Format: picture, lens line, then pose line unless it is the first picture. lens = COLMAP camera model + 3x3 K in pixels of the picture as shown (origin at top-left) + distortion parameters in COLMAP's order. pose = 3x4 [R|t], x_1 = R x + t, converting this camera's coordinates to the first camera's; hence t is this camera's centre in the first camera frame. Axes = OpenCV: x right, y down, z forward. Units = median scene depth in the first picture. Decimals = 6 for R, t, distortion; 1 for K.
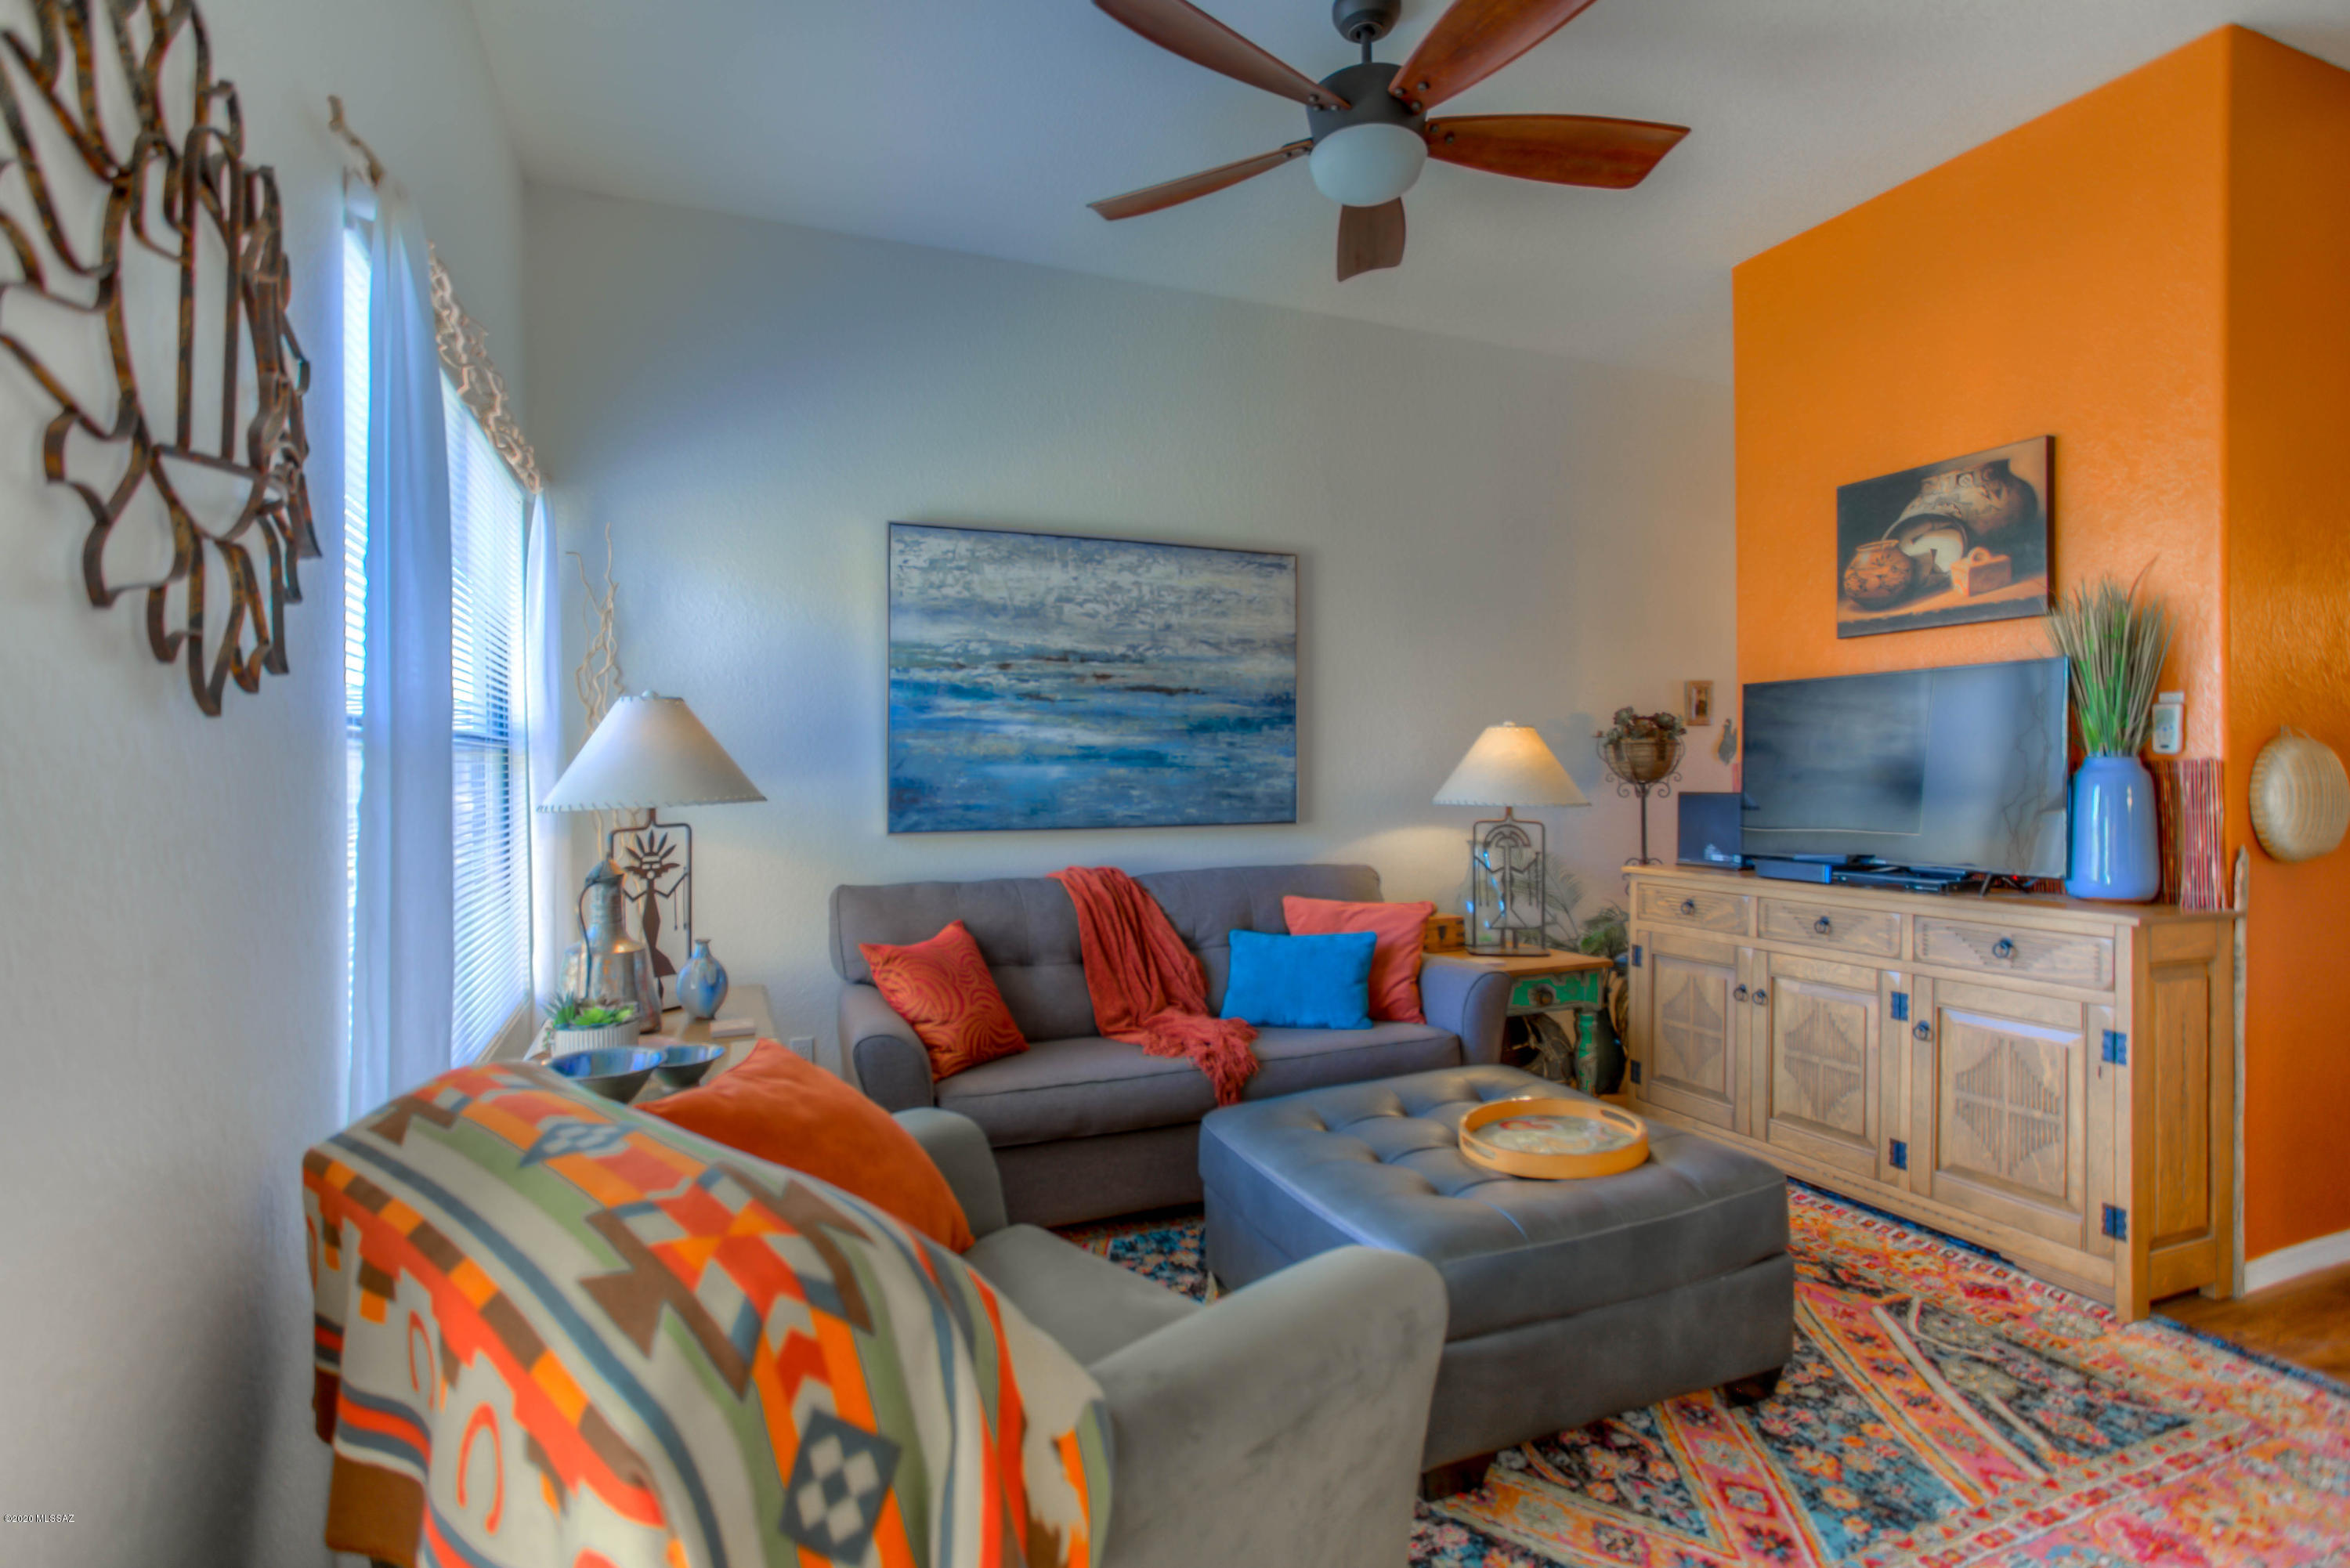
lens RADIAL K [[1164.7, 0, 1167.0], [0, 1164.7, 776.4], [0, 0, 1]] dist [-0.031200, 0.006179]
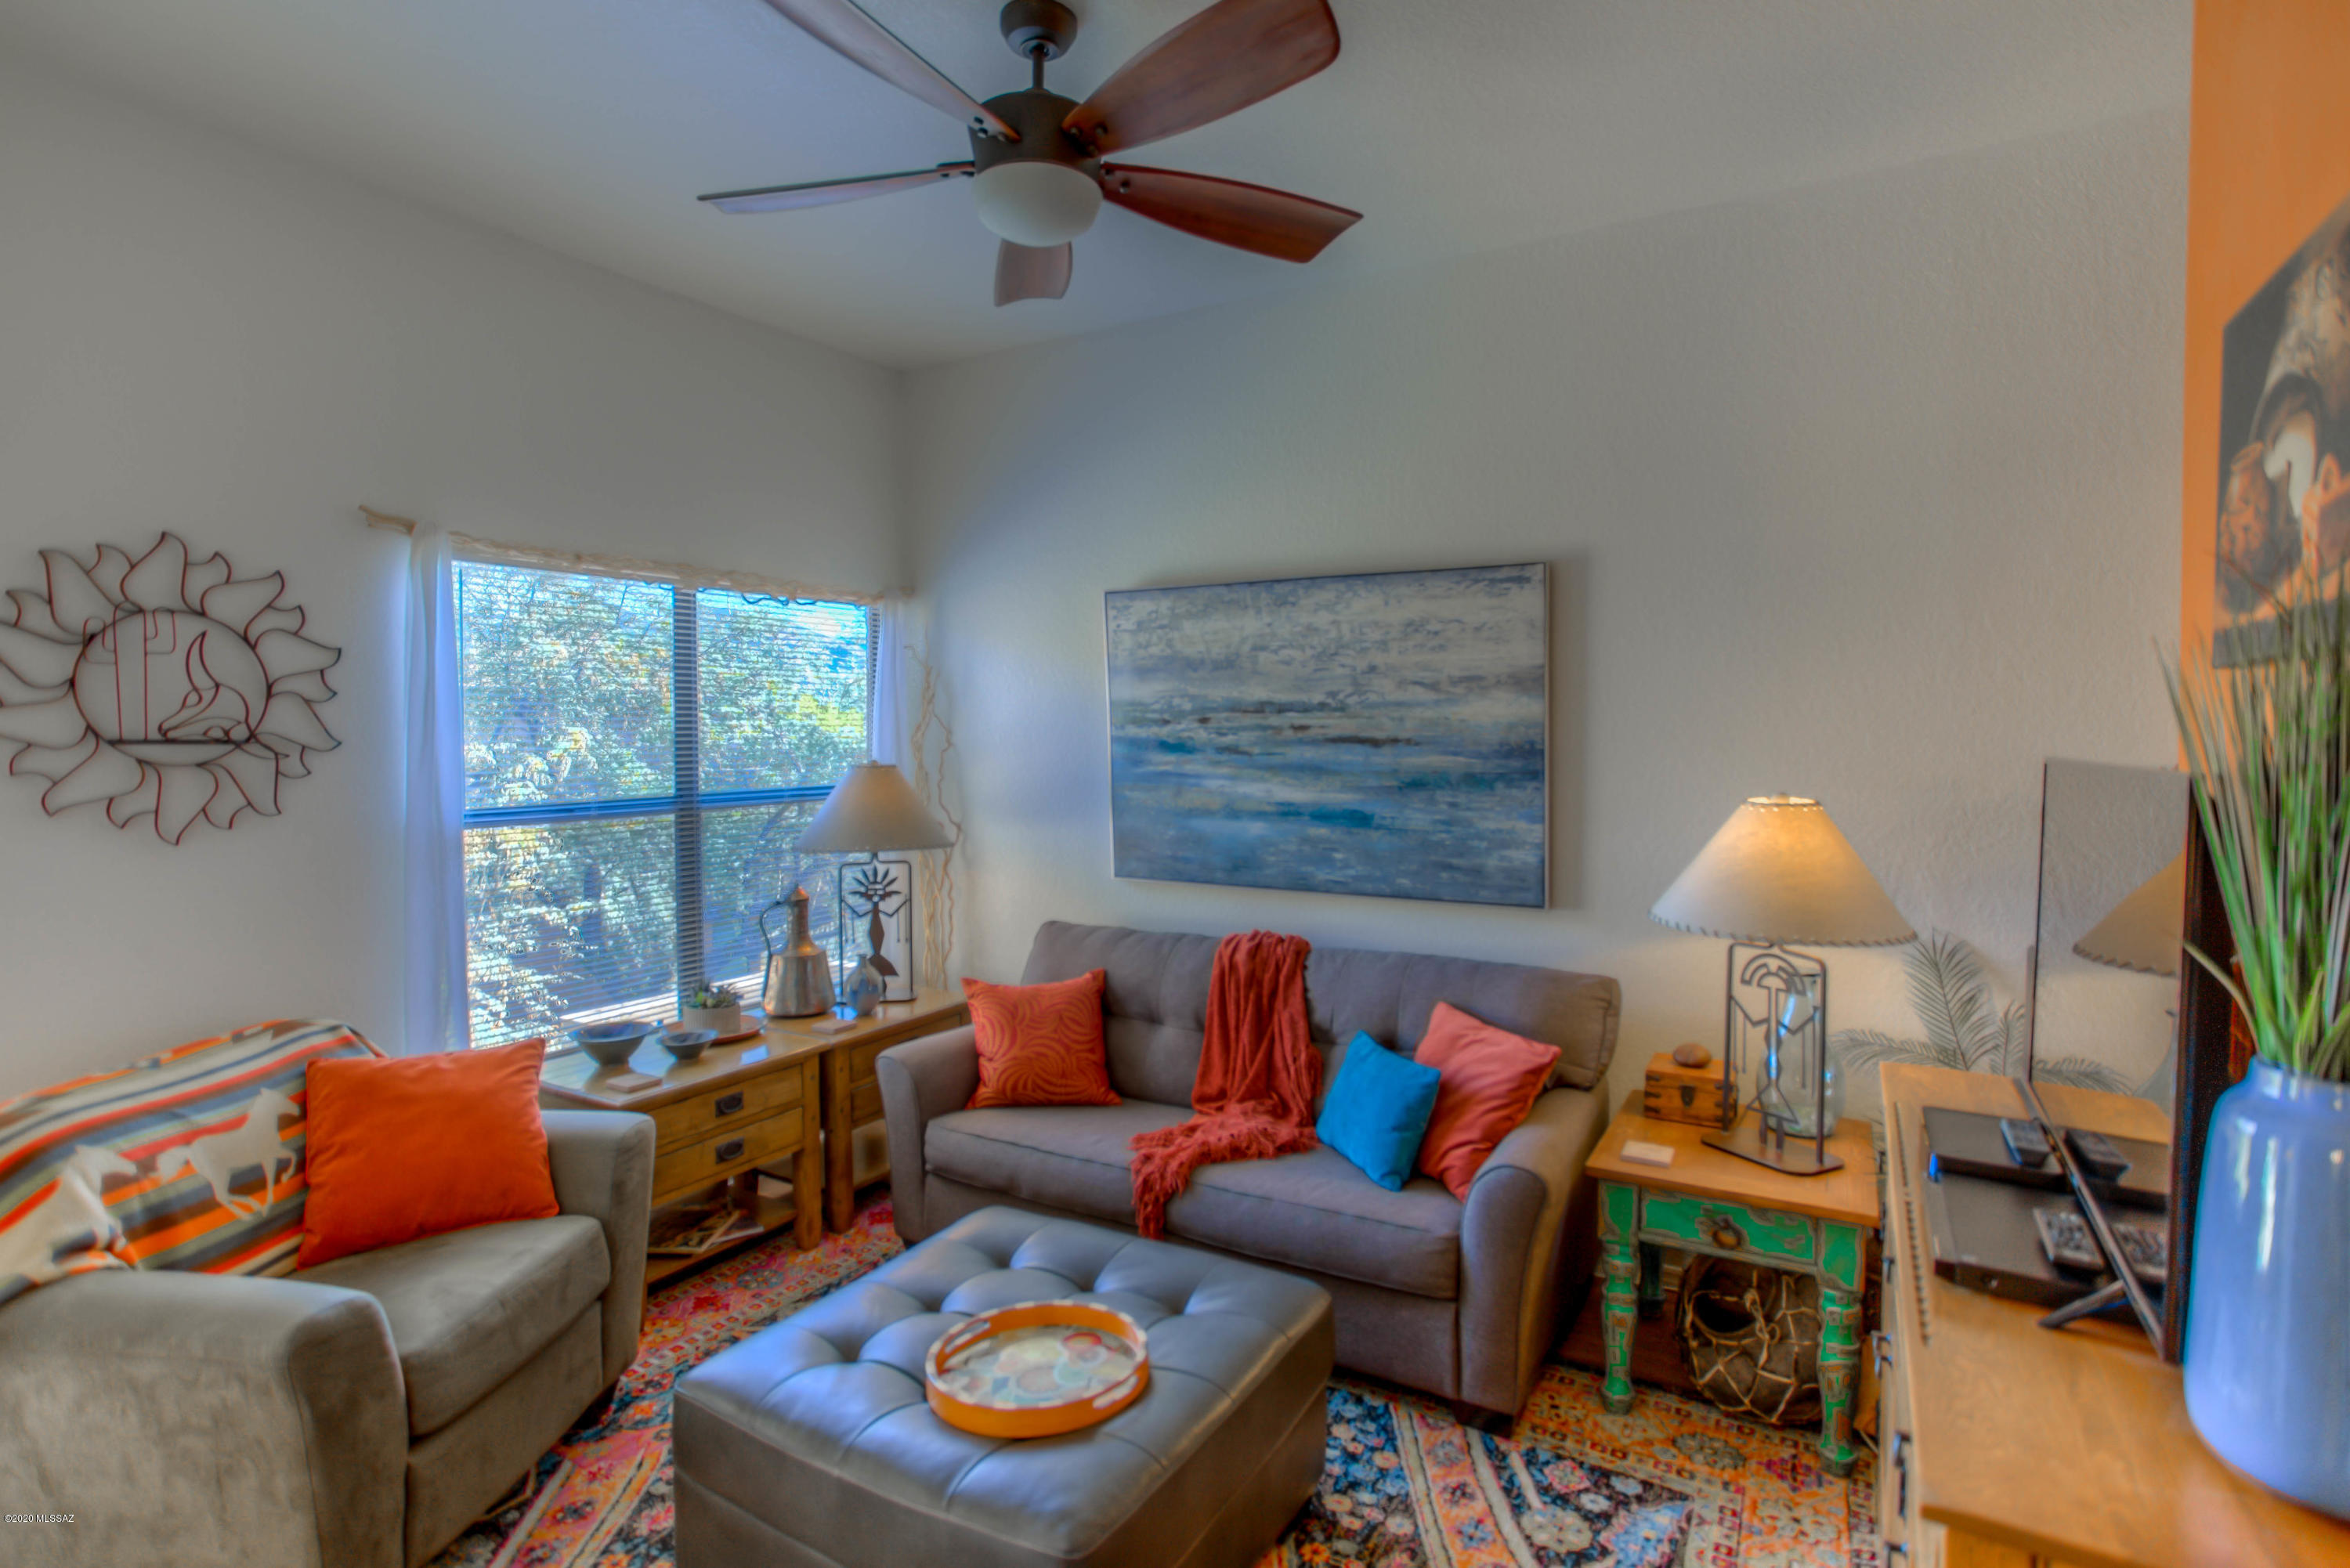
lens RADIAL K [[1164.7, 0, 1149.7], [0, 1164.7, 779.9], [0, 0, 1]] dist [-0.031200, 0.006179]
pose [[0.600857, 0.034748, -0.798601, 0.609935], [-0.007244, 0.999250, 0.038028, -0.078717], [0.799324, -0.017064, 0.600658, 0.351266]]
